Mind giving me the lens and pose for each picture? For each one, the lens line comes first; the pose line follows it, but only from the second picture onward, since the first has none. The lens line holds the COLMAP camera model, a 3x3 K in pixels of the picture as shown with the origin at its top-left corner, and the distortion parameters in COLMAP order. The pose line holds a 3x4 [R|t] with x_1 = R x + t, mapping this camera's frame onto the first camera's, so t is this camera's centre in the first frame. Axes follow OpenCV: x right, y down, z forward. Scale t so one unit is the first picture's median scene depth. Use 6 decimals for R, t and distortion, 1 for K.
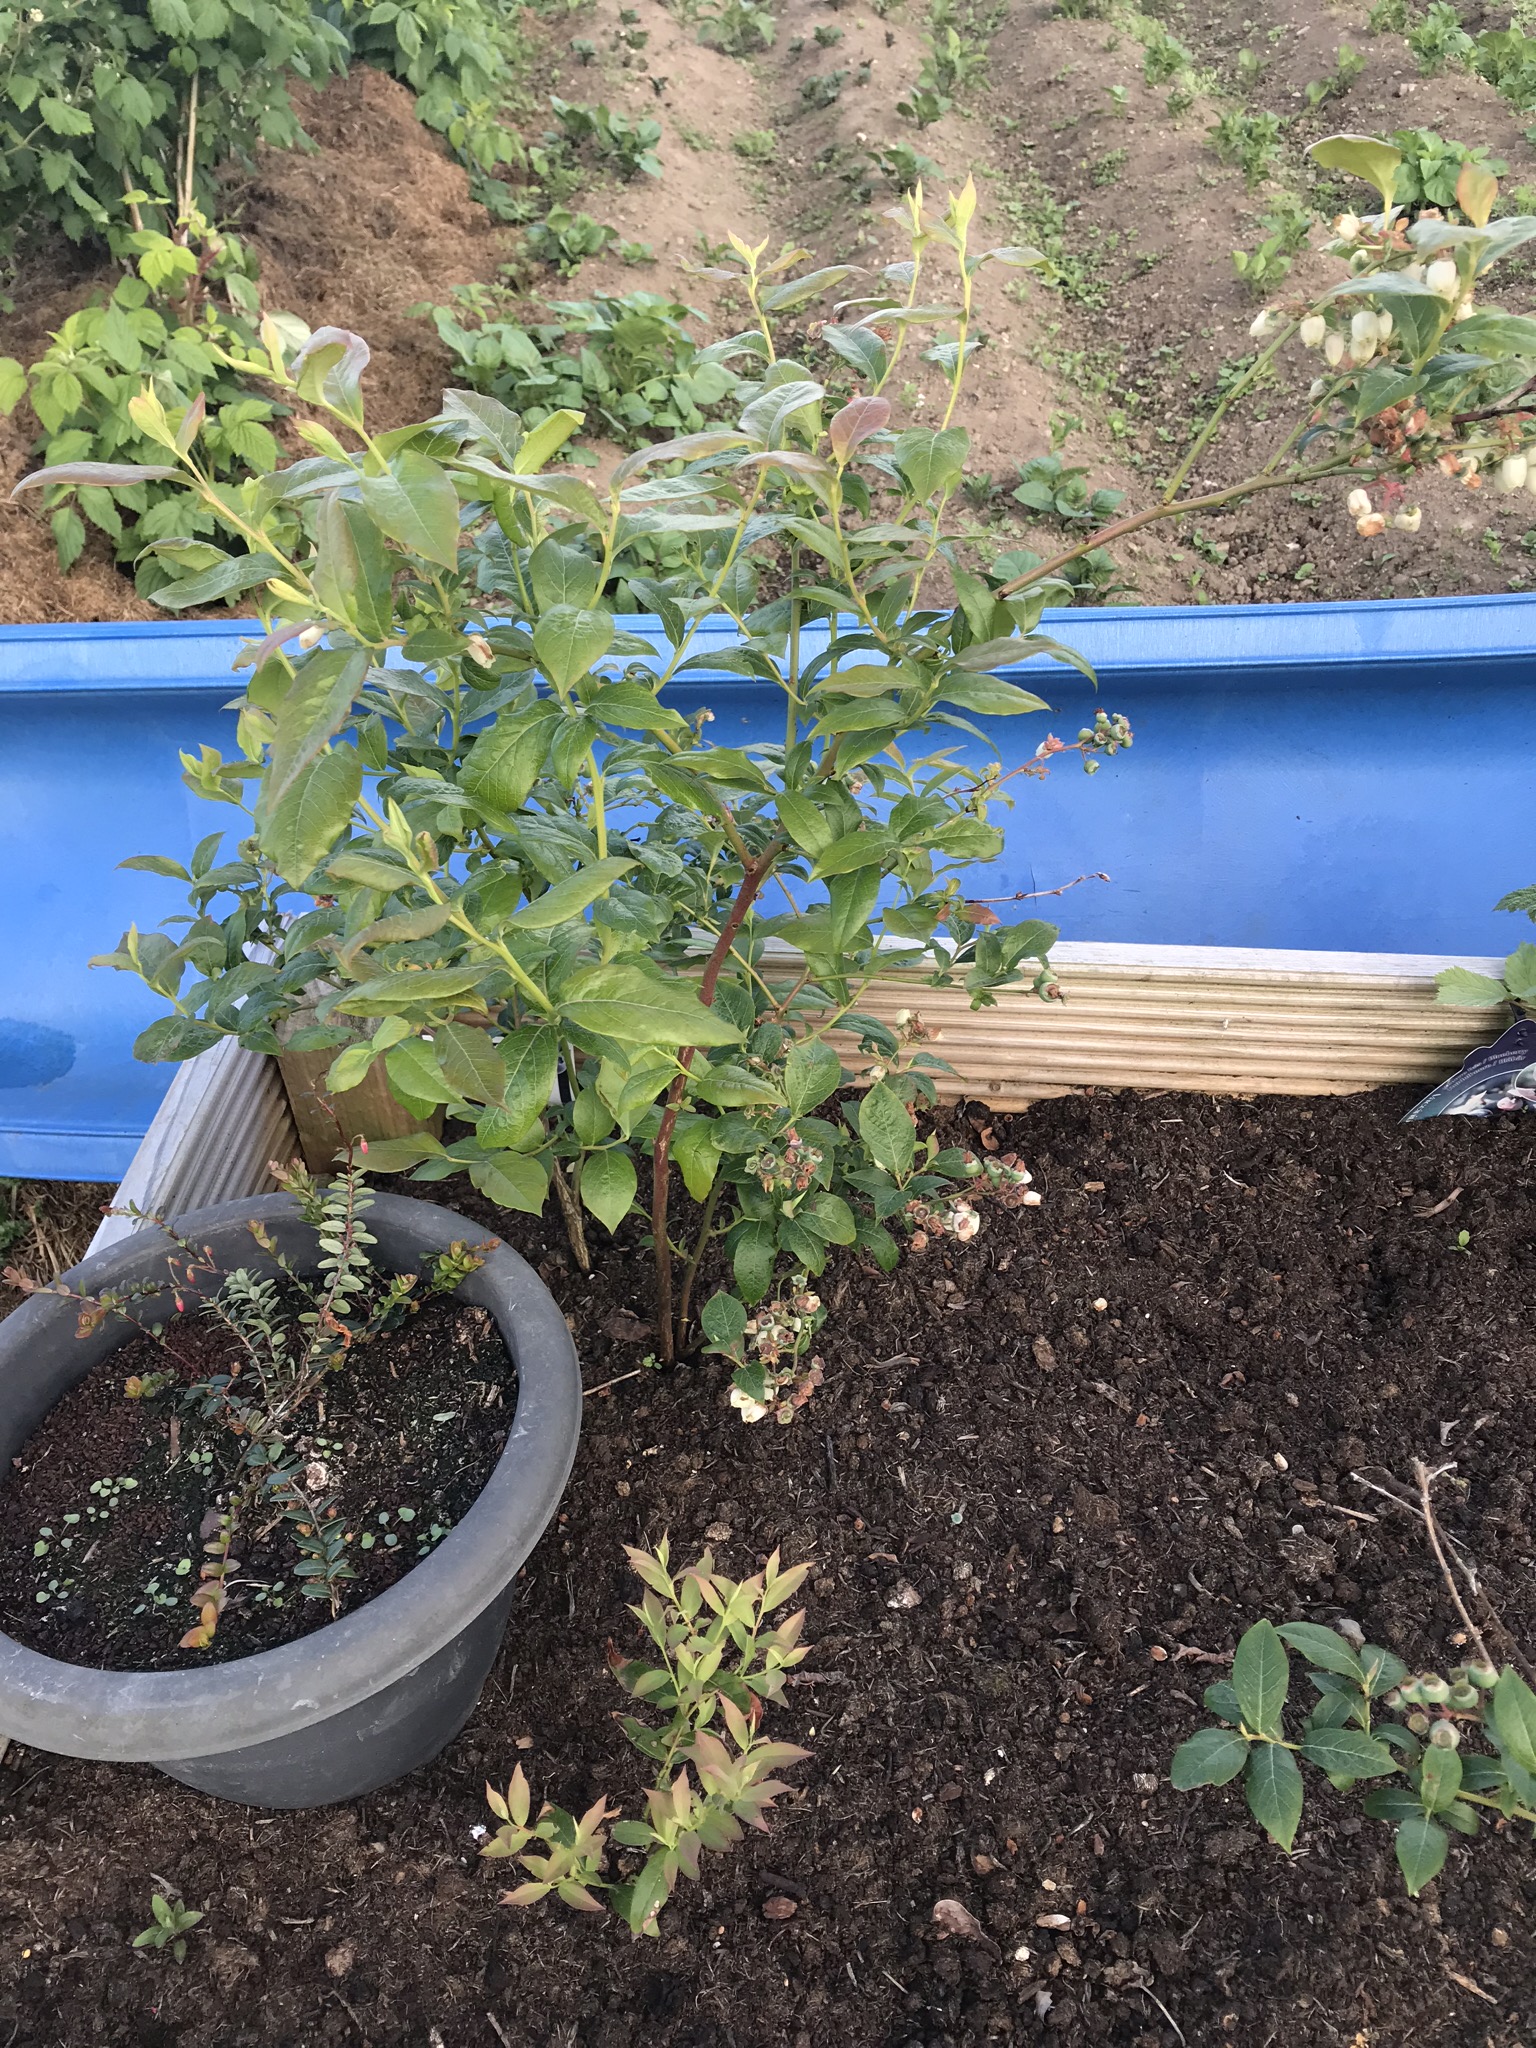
lens RADIAL K [[1656.4, 0, 769.9], [0, 1656.4, 1025.6], [0, 0, 1]] dist [0.011961, 0.010157]
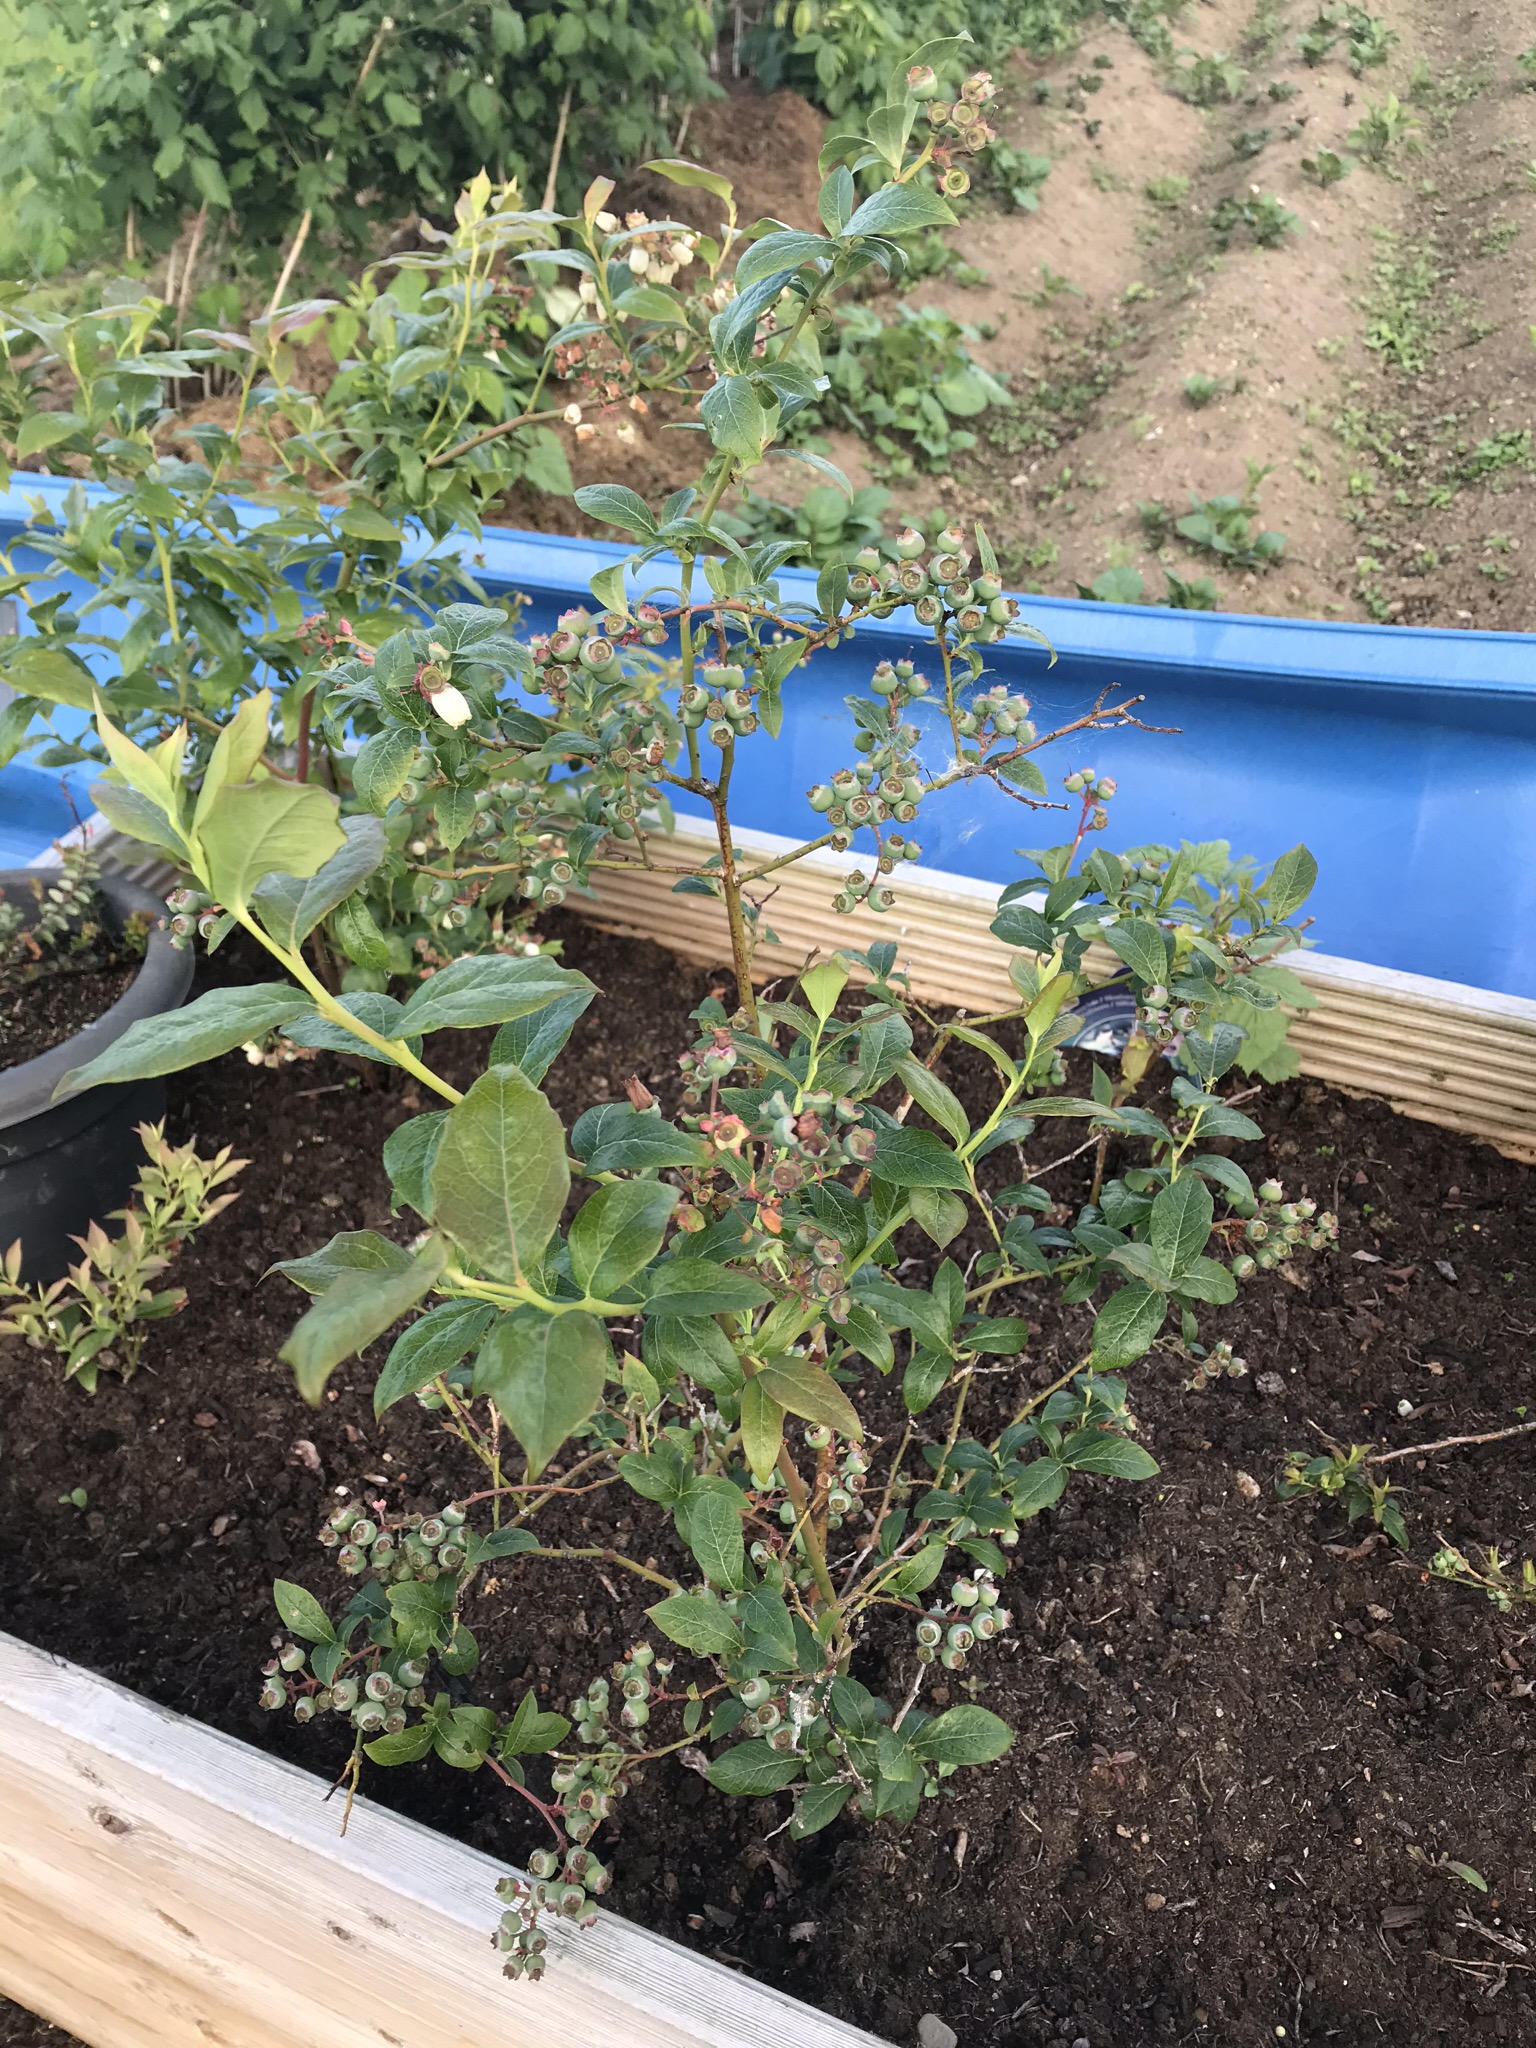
lens RADIAL K [[1656.4, 0, 765.0], [0, 1656.4, 1022.2], [0, 0, 1]] dist [0.011961, 0.010157]
pose [[0.946352, 0.204967, -0.249811, 0.156226], [-0.209643, 0.977745, 0.008042, 0.023541], [0.245900, 0.044760, 0.968261, -0.046850]]
